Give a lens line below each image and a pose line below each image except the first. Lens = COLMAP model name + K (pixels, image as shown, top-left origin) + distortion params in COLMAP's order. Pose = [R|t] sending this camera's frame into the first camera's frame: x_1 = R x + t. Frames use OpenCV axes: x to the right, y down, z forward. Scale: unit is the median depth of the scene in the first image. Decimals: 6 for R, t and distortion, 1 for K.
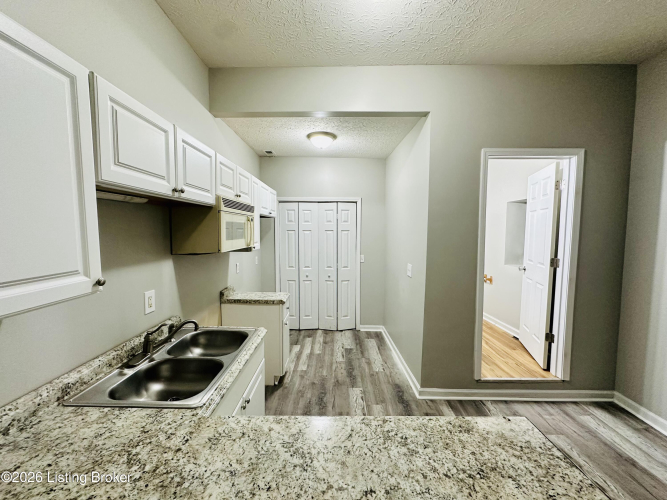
lens RADIAL K [[269.3, 0, 333.5], [0, 269.3, 247.6], [0, 0, 1]] dist [-0.002291, -0.000042]
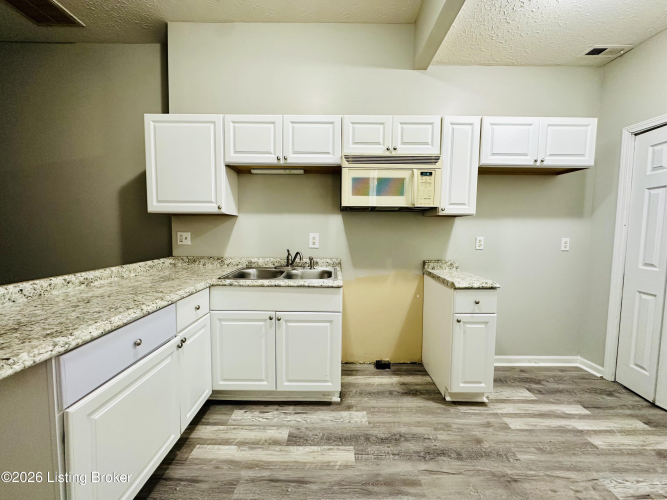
lens RADIAL K [[269.3, 0, 334.5], [0, 269.3, 249.9], [0, 0, 1]] dist [-0.002291, -0.000042]
pose [[-0.006975, 0.066558, -0.997758, 0.502677], [-0.078597, 0.994659, 0.066901, 0.090812], [0.996882, 0.078887, -0.001707, 0.704777]]
